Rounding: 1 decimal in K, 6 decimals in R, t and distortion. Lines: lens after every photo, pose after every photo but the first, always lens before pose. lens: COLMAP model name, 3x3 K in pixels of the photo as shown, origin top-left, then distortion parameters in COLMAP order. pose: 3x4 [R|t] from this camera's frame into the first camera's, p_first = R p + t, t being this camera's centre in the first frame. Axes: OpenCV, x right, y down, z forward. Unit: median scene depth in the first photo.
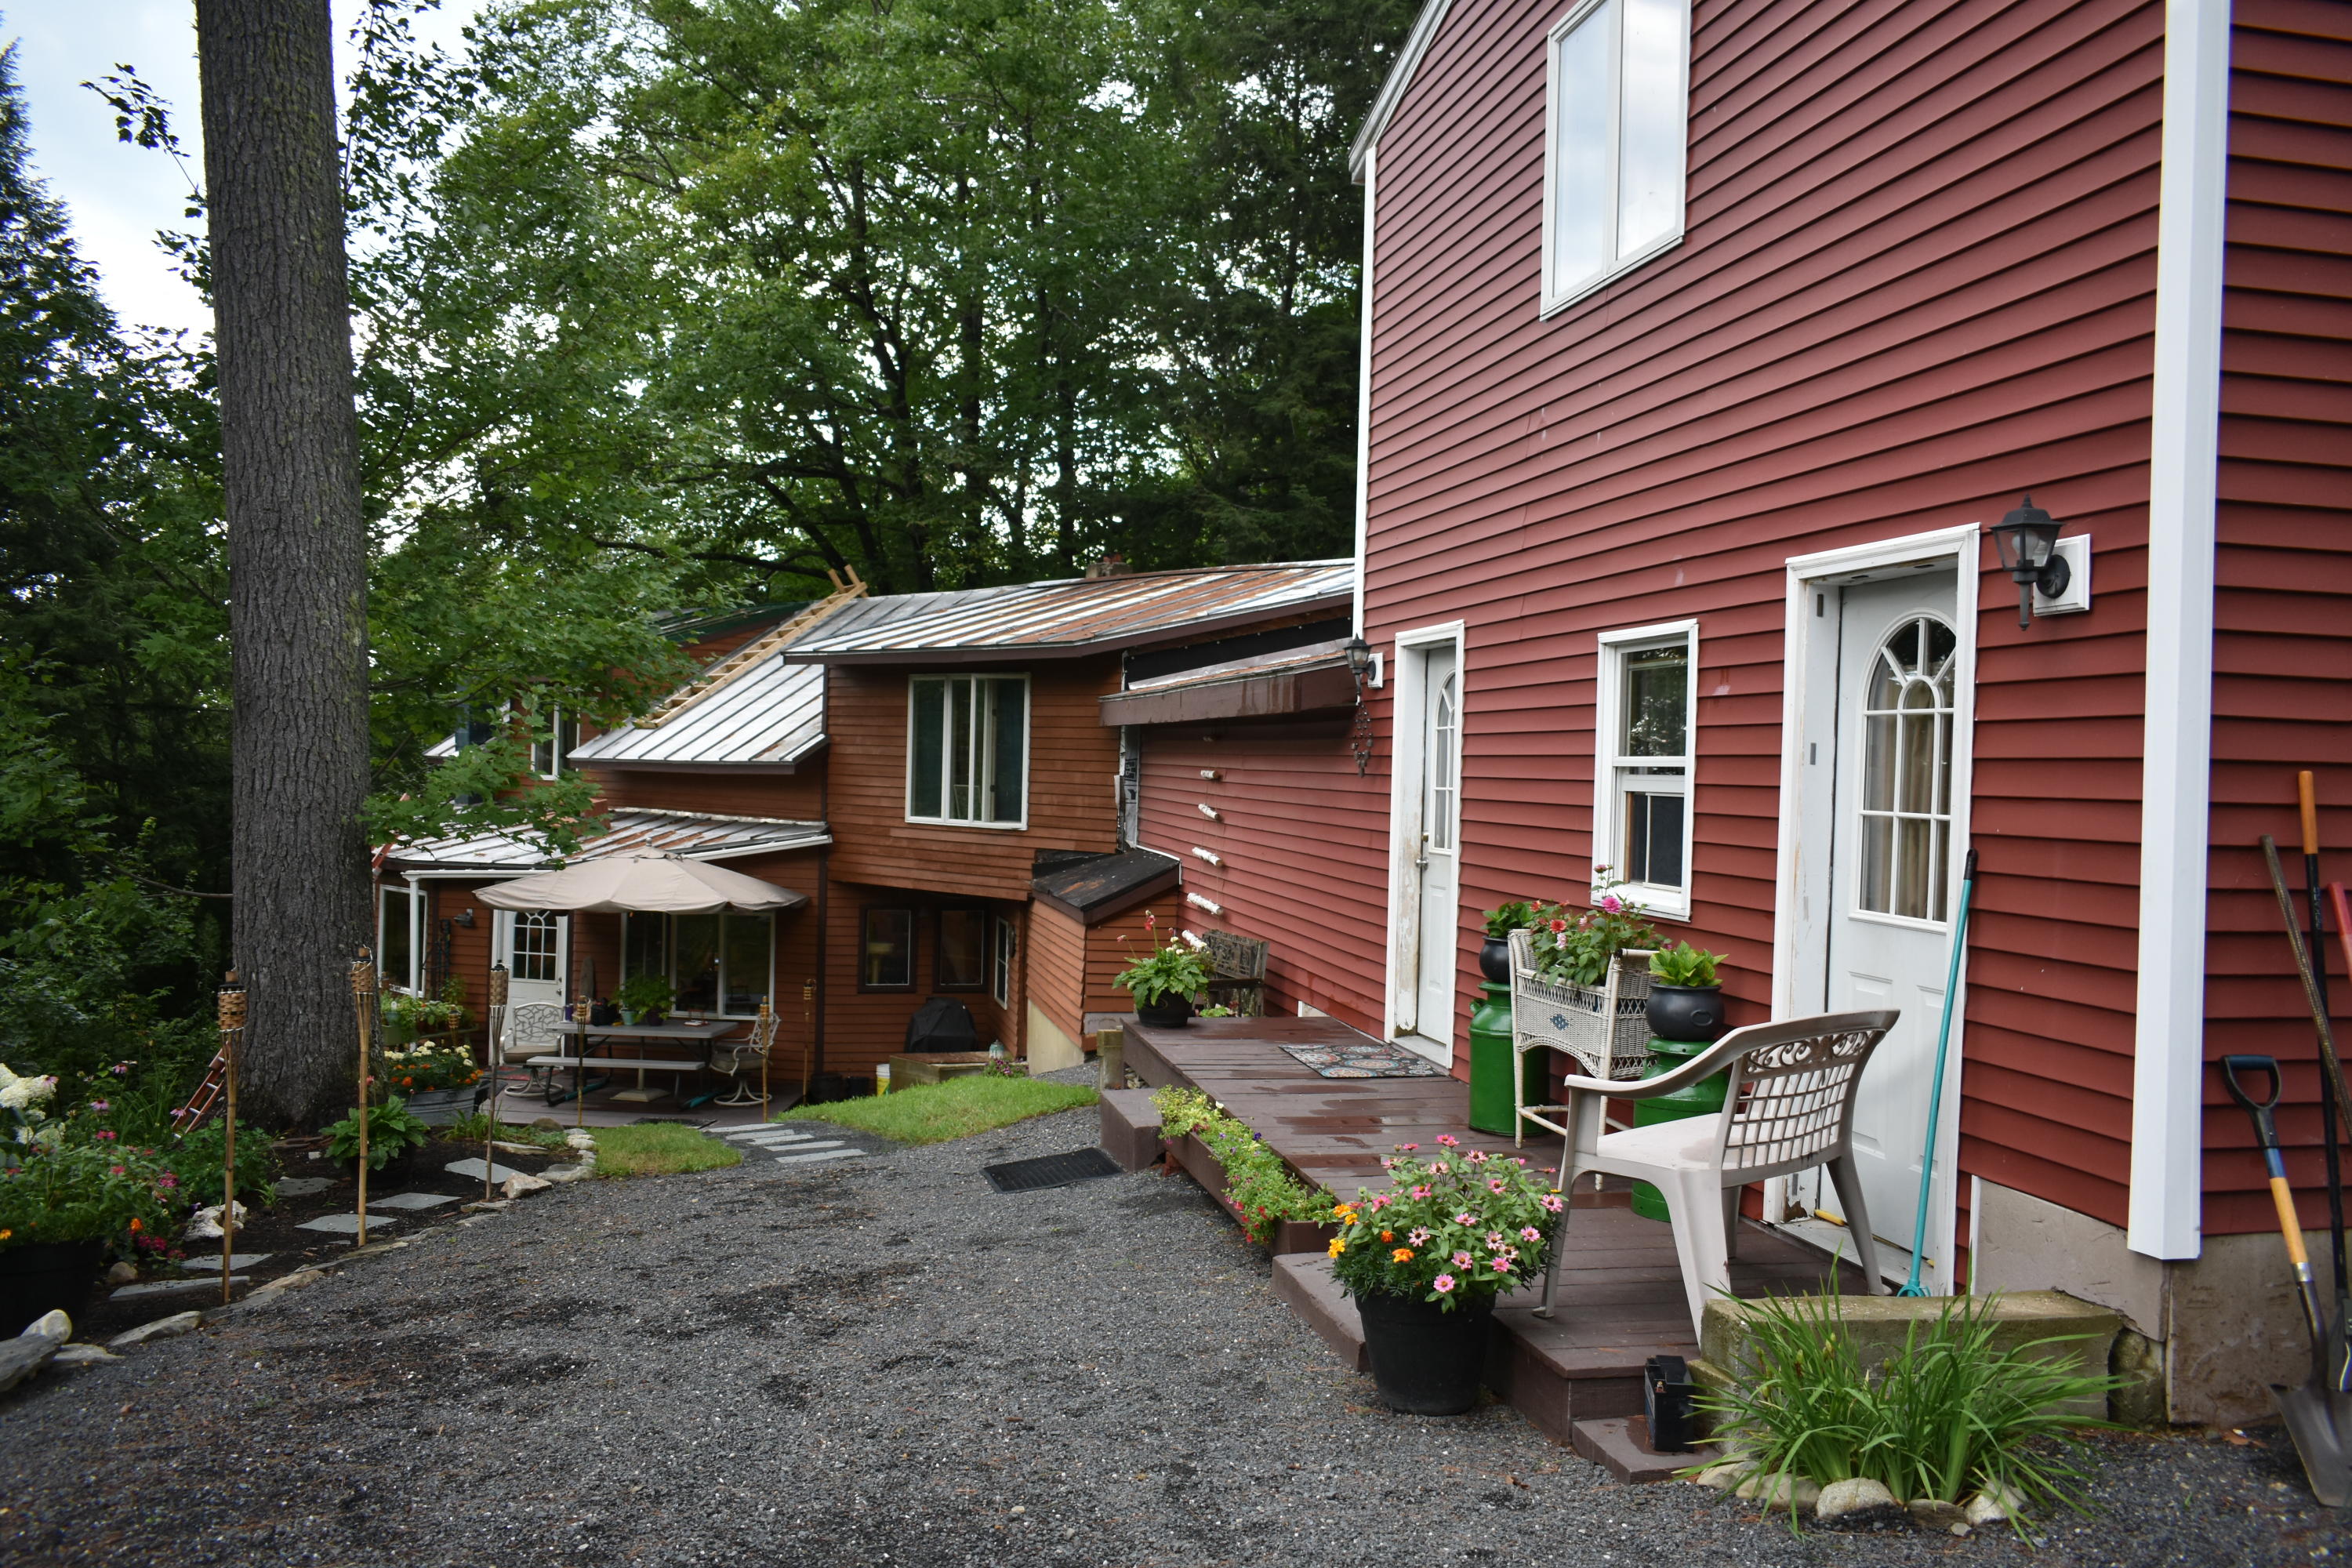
lens RADIAL K [[1818.6, 0, 1176.0], [0, 1818.6, 784.0], [0, 0, 1]] dist [-0.018863, 0.012025]
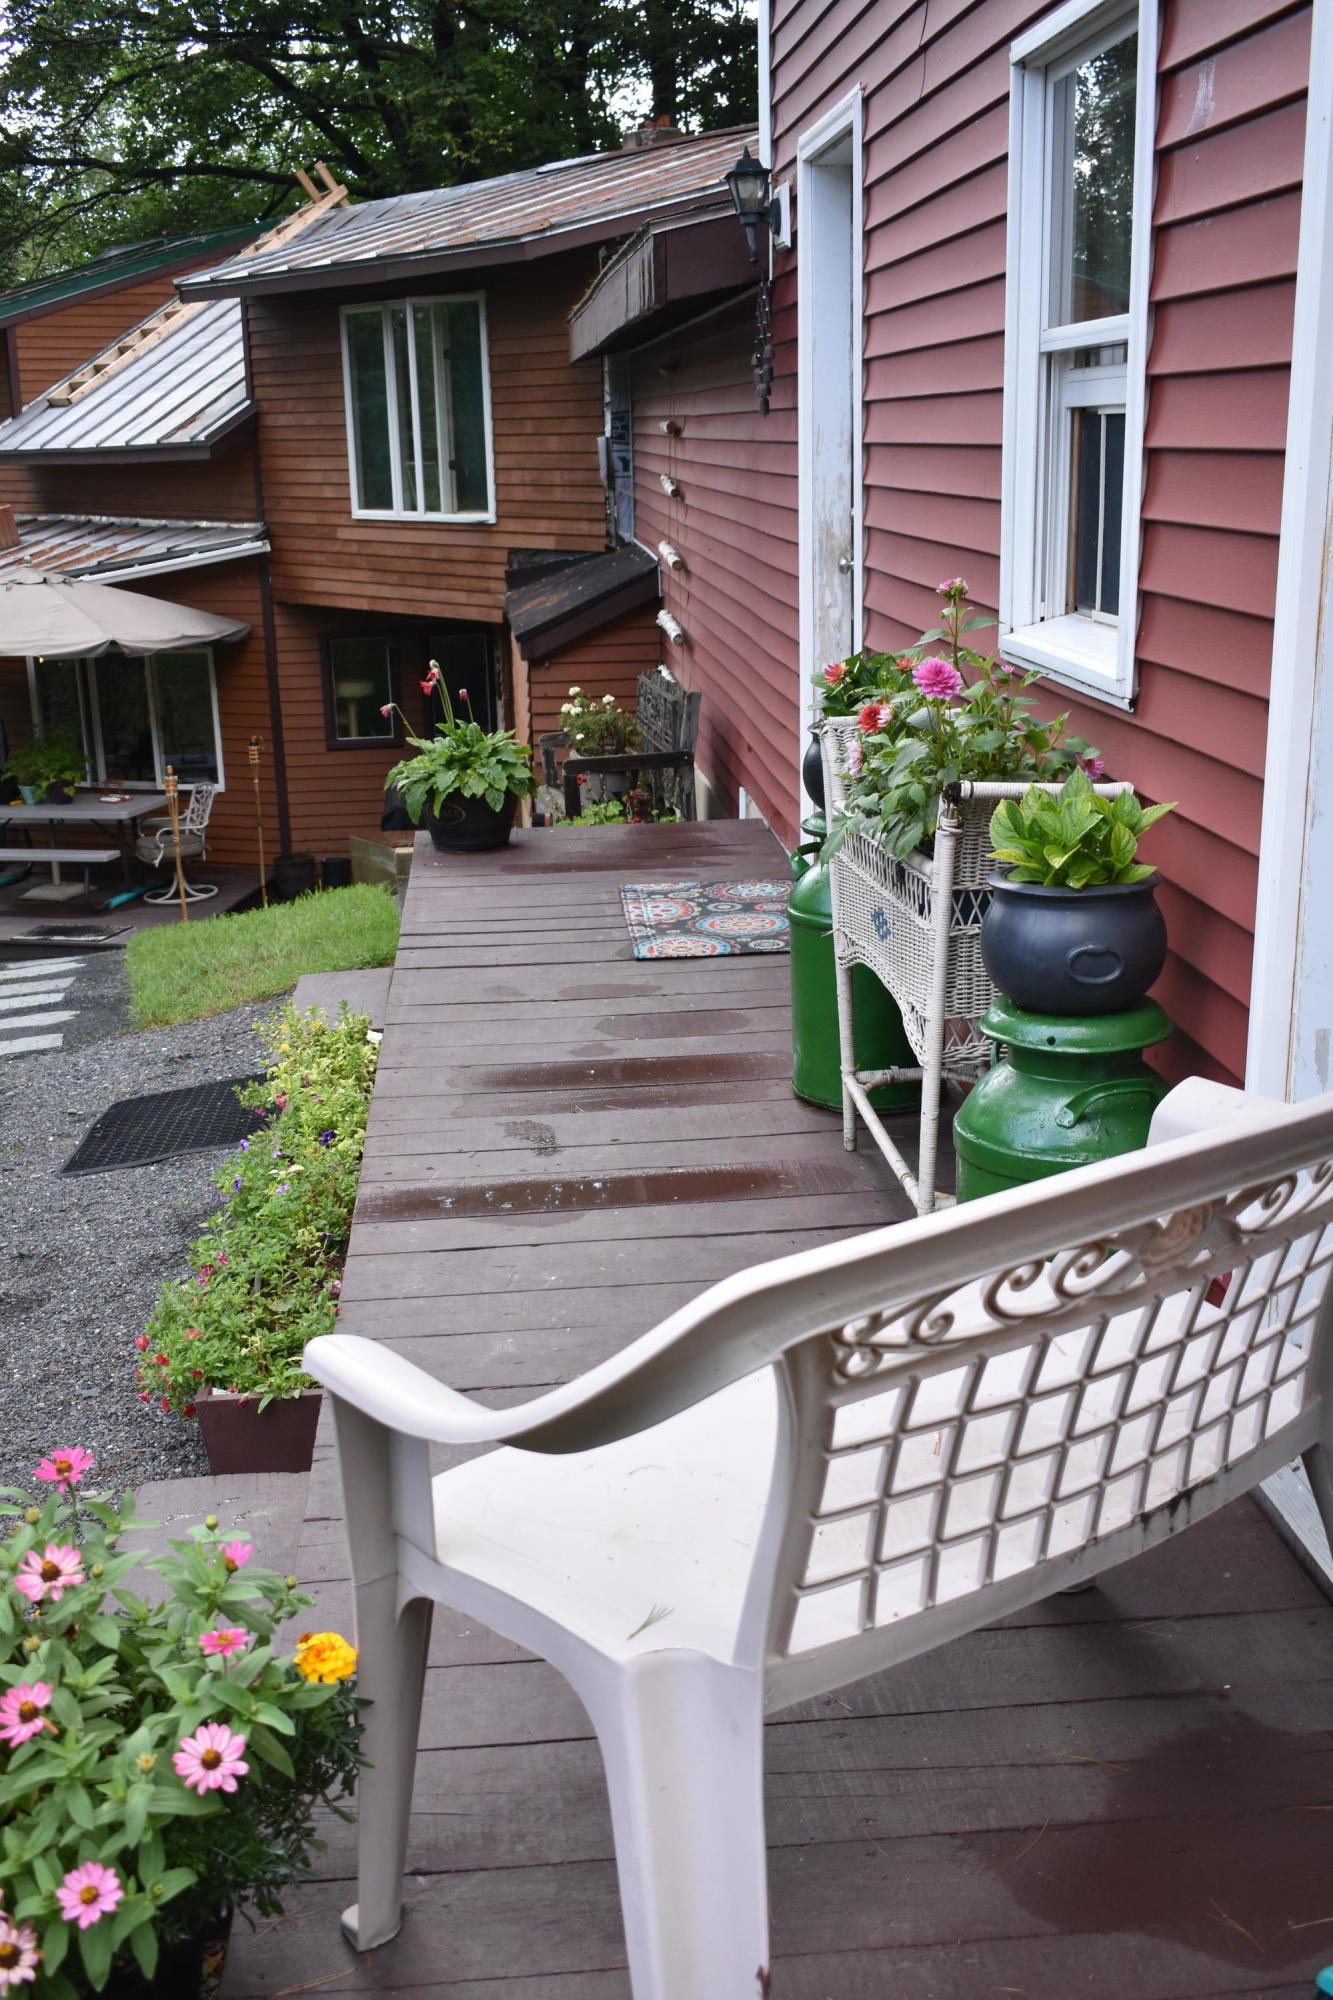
lens RADIAL K [[2047.8, 0, 666.5], [0, 2047.8, 1000.0], [0, 0, 1]] dist [-0.013570, 0.005460]
pose [[0.990971, -0.014634, -0.133275, 0.089022], [0.048504, 0.965828, 0.254605, 0.005036], [0.124995, -0.258770, 0.957817, 0.189462]]
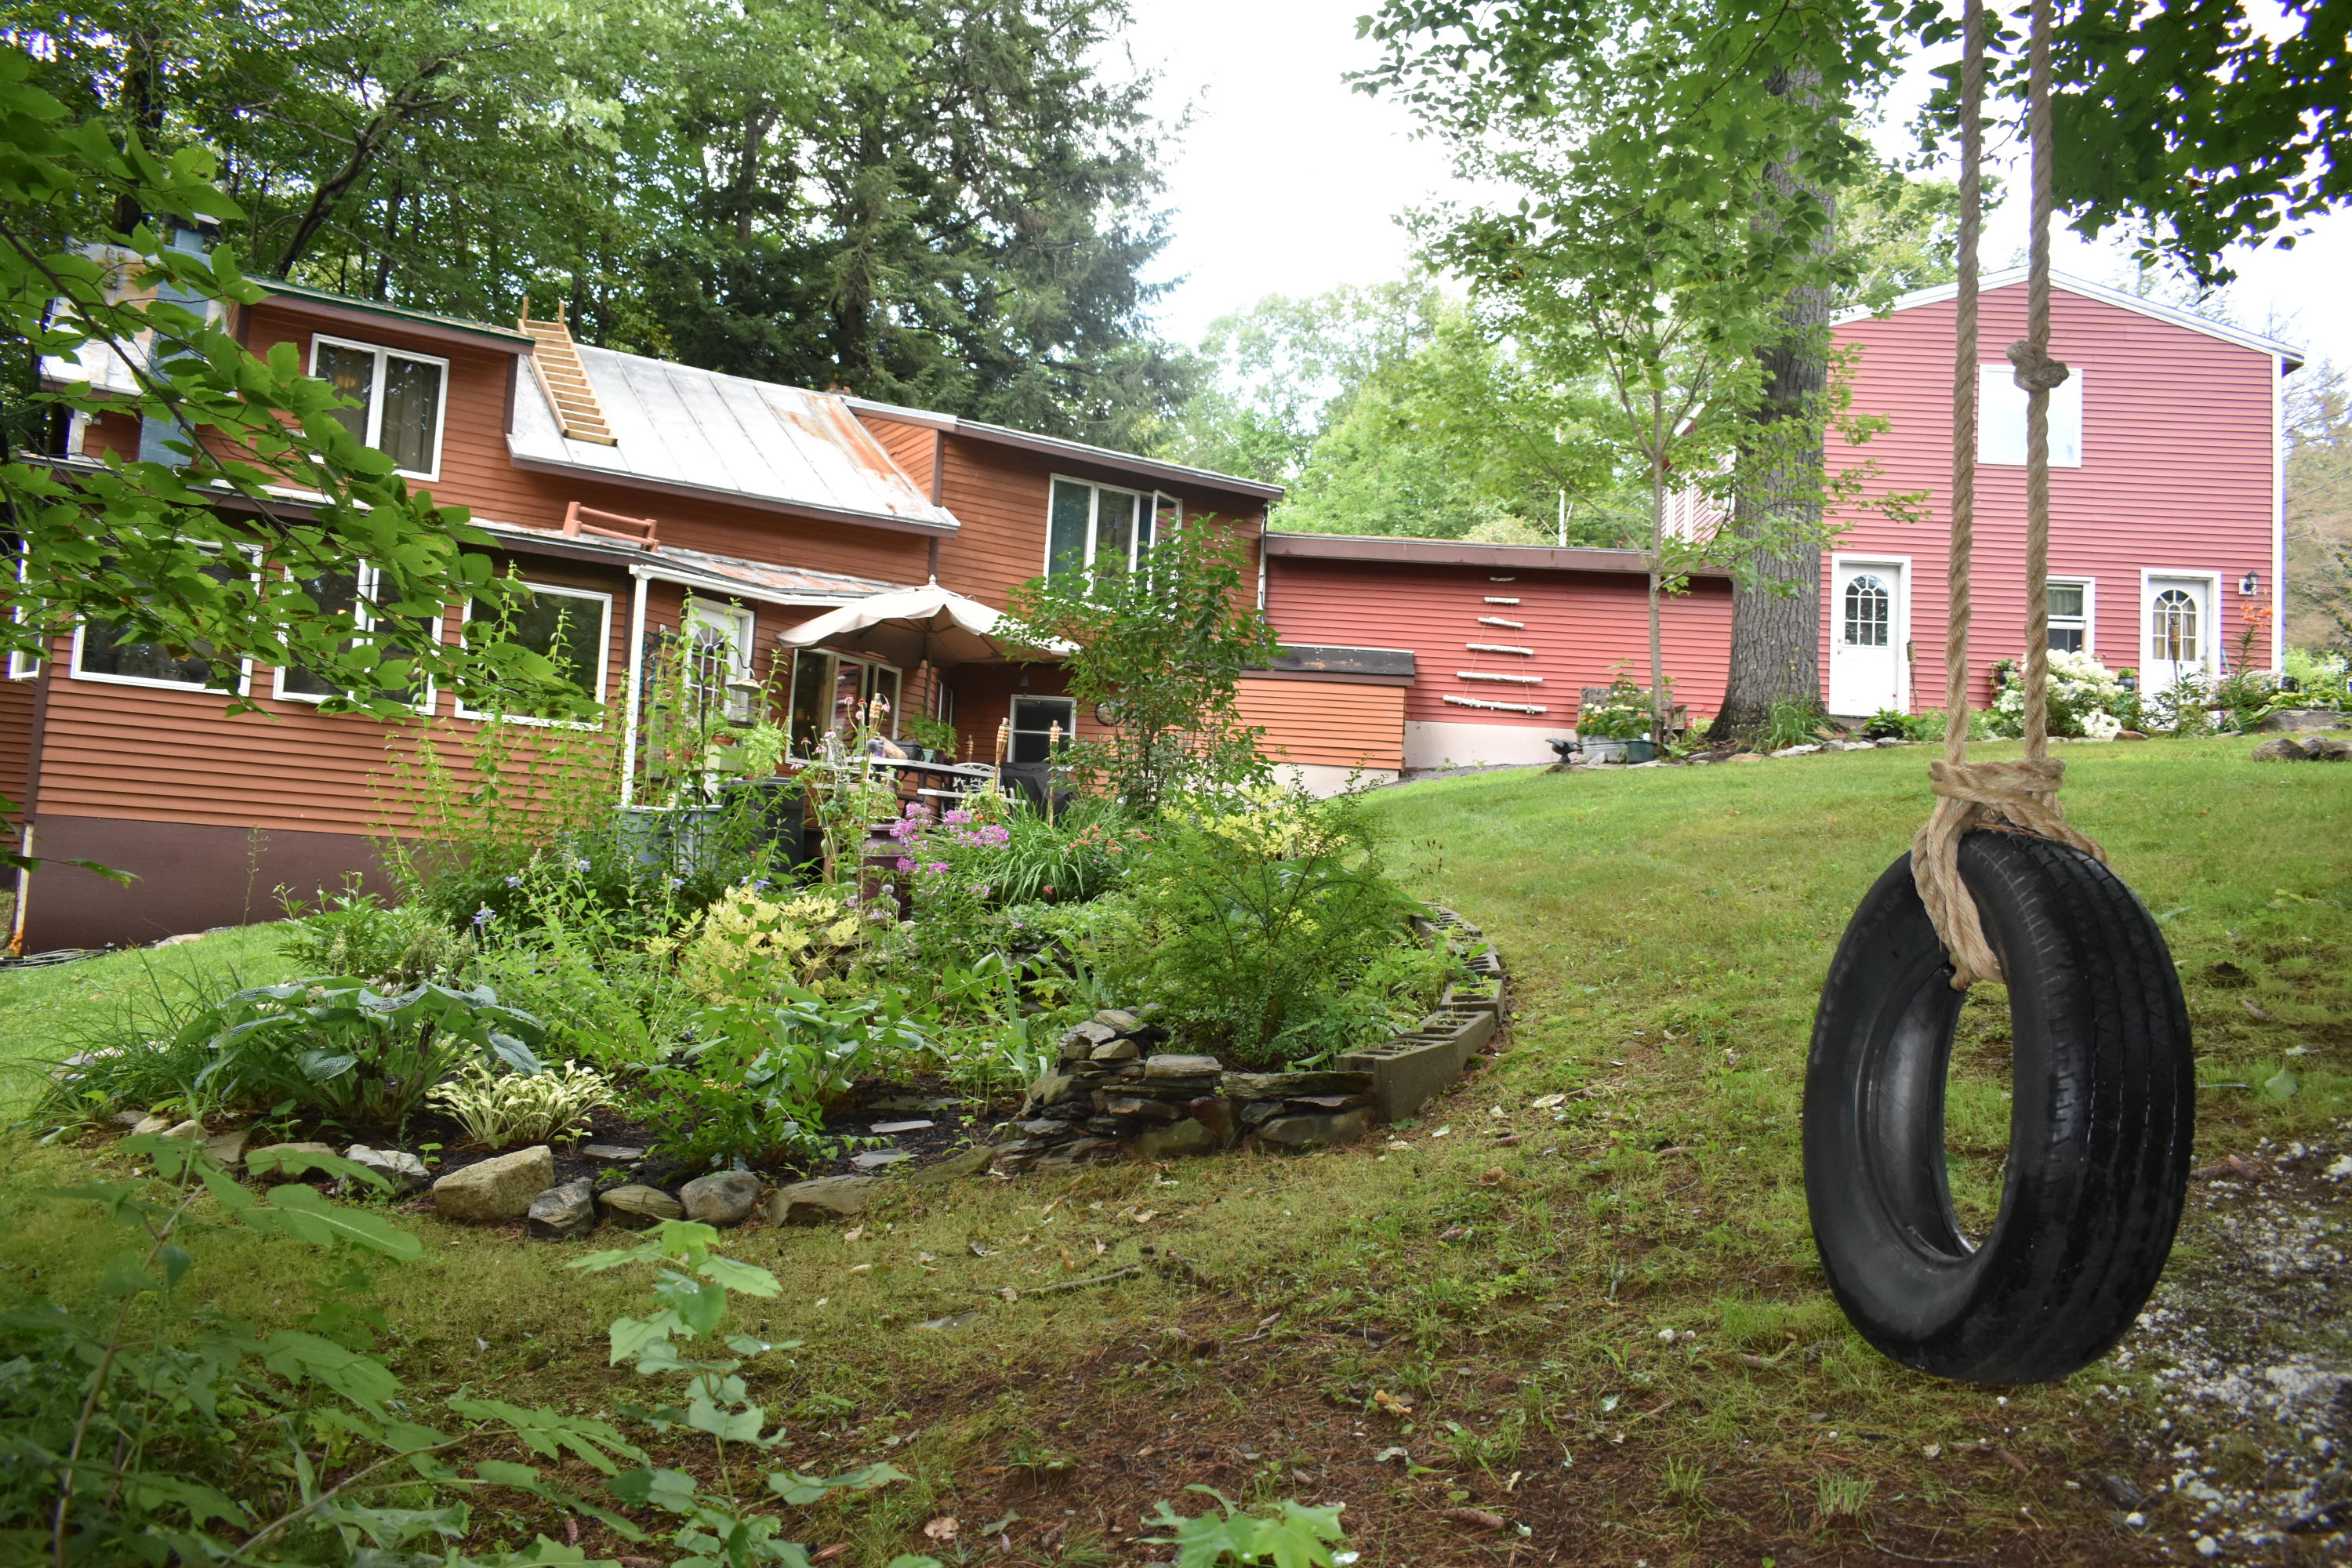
lens RADIAL K [[1818.6, 0, 1176.0], [0, 1818.6, 784.0], [0, 0, 1]] dist [-0.018863, 0.012025]
pose [[0.242490, 0.055956, 0.968539, -1.307684], [-0.035480, 0.998179, -0.048786, 0.201226], [-0.969505, -0.022534, 0.244034, 0.691287]]
